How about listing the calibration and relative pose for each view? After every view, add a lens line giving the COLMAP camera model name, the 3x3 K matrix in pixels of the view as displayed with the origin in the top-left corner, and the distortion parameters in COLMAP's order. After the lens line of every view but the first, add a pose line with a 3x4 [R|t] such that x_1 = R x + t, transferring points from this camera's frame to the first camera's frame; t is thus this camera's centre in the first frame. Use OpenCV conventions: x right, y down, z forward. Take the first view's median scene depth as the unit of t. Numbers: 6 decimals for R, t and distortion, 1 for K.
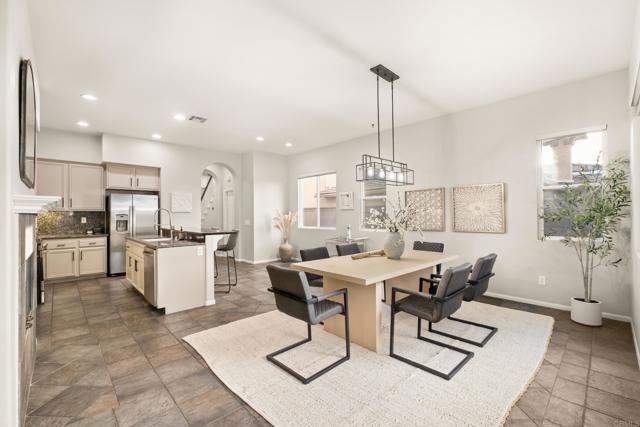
lens RADIAL K [[280.2, 0, 320.0], [0, 280.2, 213.5], [0, 0, 1]] dist [0.000622, -0.000229]
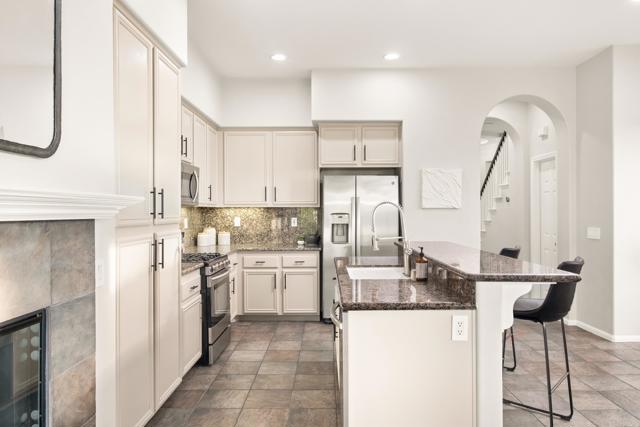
lens RADIAL K [[451.3, 0, 323.4], [0, 451.3, 214.4], [0, 0, 1]] dist [0.000024, 0.004522]
pose [[0.725178, 0.006446, -0.688531, -0.119889], [0.002623, 0.999923, 0.012123, -0.004908], [0.688556, -0.010597, 0.725106, 0.337272]]
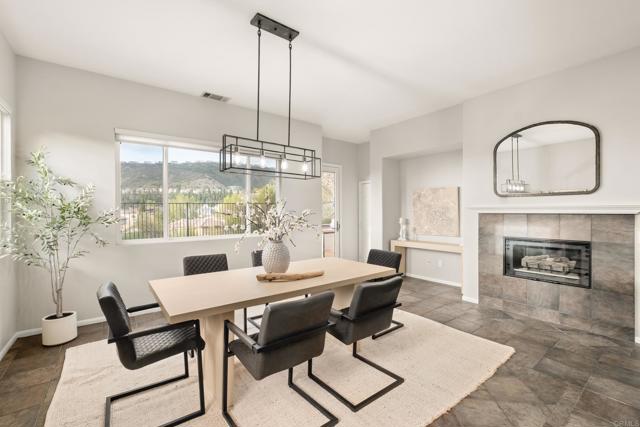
lens RADIAL K [[280.2, 0, 320.0], [0, 280.2, 213.5], [0, 0, 1]] dist [0.000622, -0.000229]
pose [[-0.994798, 0.009576, 0.101416, 0.024064], [0.009823, 0.999950, 0.001945, -0.005108], [-0.101392, 0.002931, -0.994842, 1.000041]]
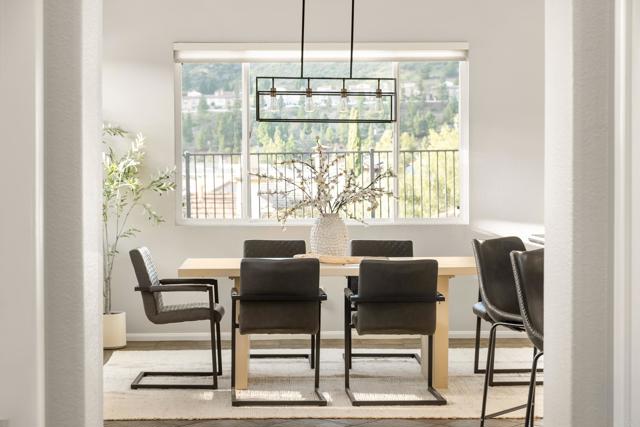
lens RADIAL K [[1312.5, 0, 320.0], [0, 1312.5, 213.5], [0, 0, 1]] dist [0.040818, 0.075188]
pose [[-0.760821, -0.012040, 0.648850, -0.802248], [0.001631, 0.999789, 0.020466, 0.006910], [-0.648960, 0.016629, -0.760641, 1.689548]]
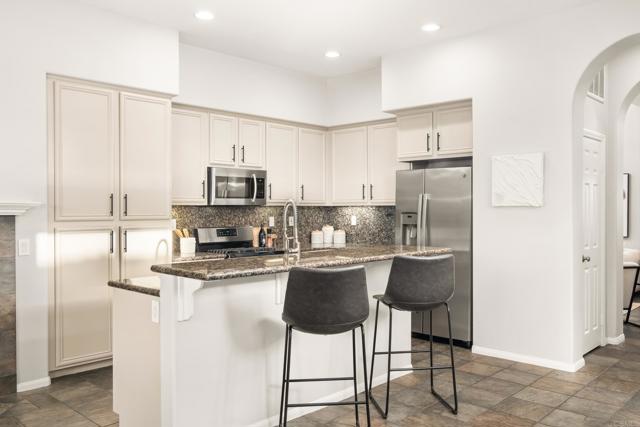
lens RADIAL K [[530.3, 0, 320.0], [0, 530.3, 213.5], [0, 0, 1]] dist [-0.009763, 0.001909]
pose [[0.047758, 0.010727, -0.998801, 0.210511], [0.005248, 0.999926, 0.010990, -0.005576], [0.998845, -0.005766, 0.047698, 0.810804]]
